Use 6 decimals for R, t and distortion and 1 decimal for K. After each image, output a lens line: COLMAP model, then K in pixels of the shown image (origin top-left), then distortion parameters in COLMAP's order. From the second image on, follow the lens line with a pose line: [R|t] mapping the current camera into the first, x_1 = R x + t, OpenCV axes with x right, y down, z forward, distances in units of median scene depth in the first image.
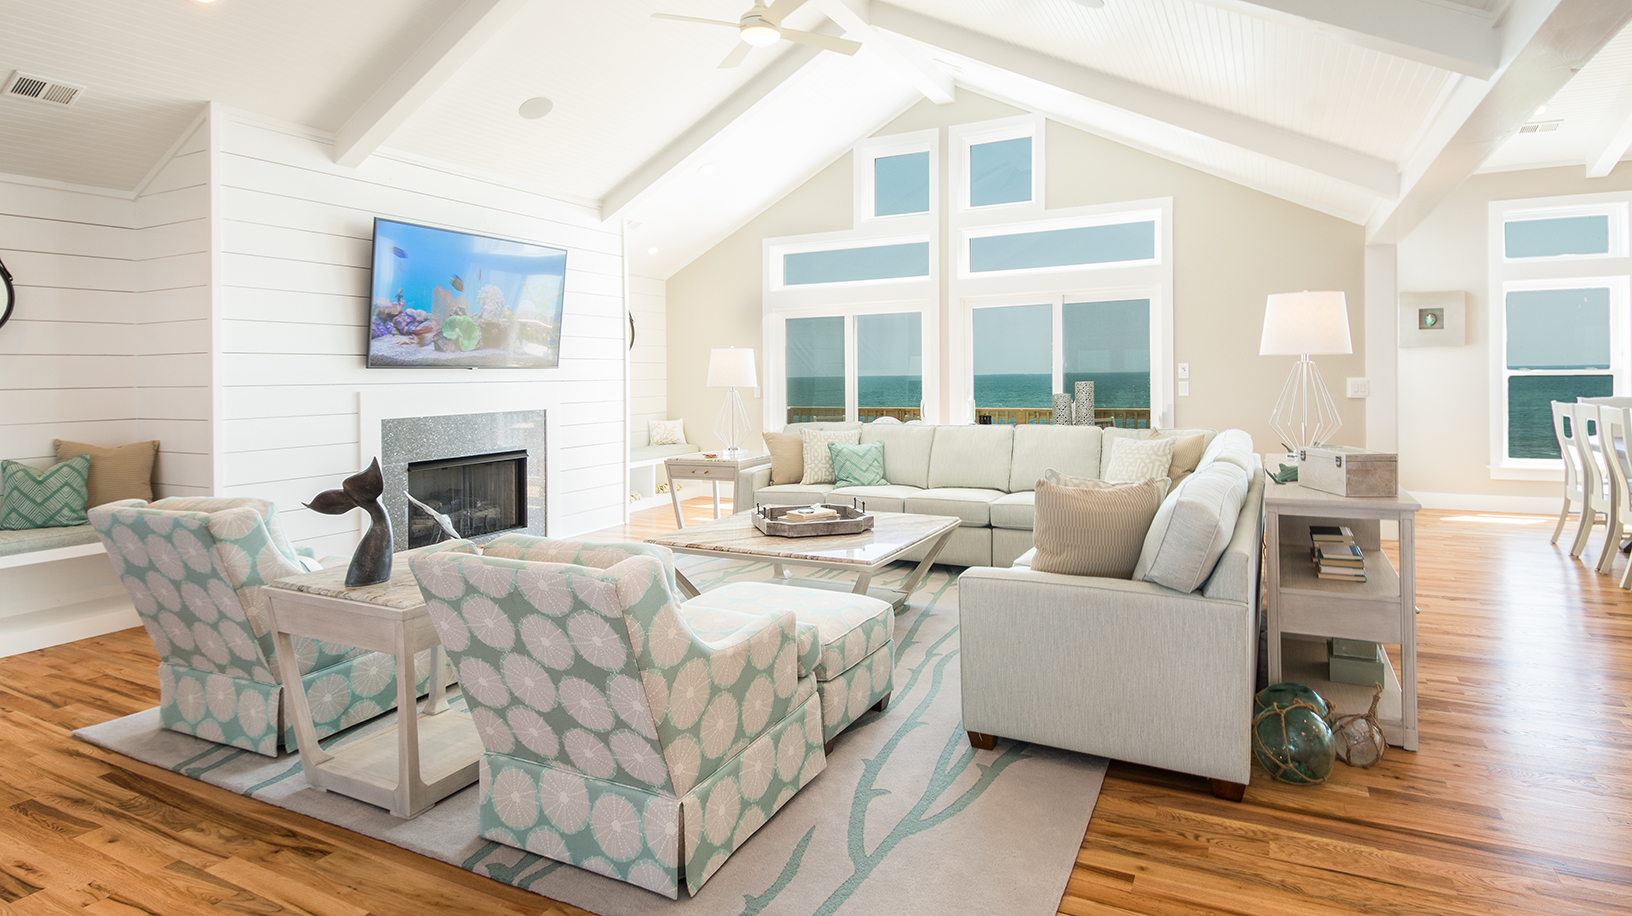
lens RADIAL K [[871.9, 0, 787.4], [0, 871.9, 391.8], [0, 0, 1]] dist [0.038444, -0.027669]
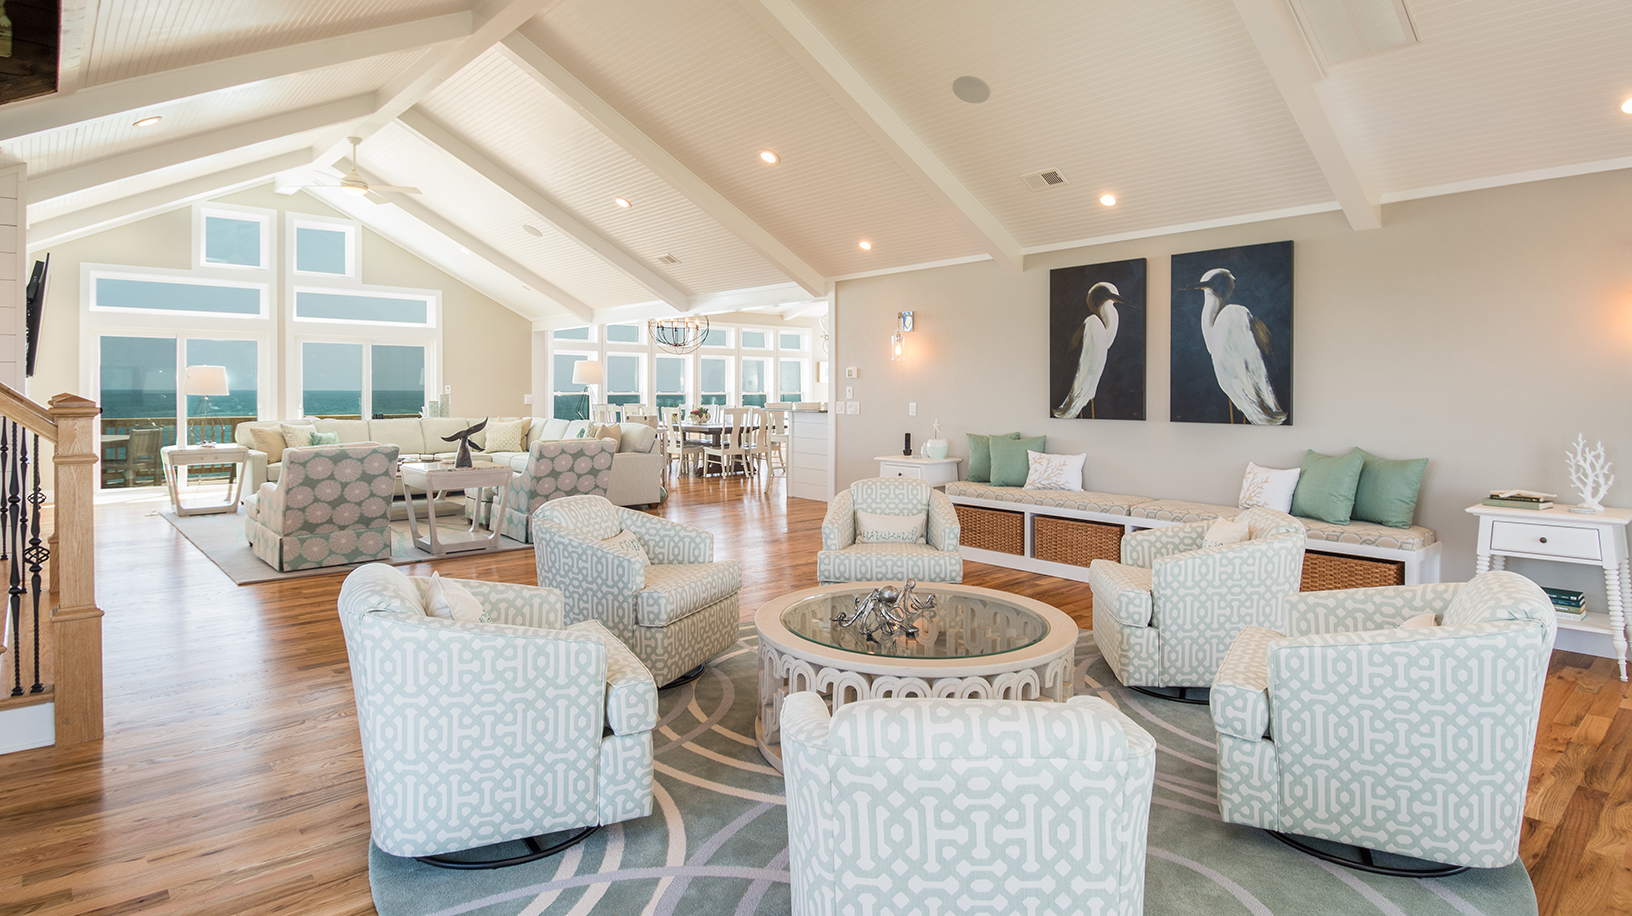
lens RADIAL K [[871.9, 0, 785.1], [0, 871.9, 396.3], [0, 0, 1]] dist [0.038444, -0.027669]
pose [[0.389075, 0.011087, 0.921140, -0.916758], [0.006258, 0.999873, -0.014678, 0.020175], [-0.921185, 0.011475, 0.388956, -0.315713]]
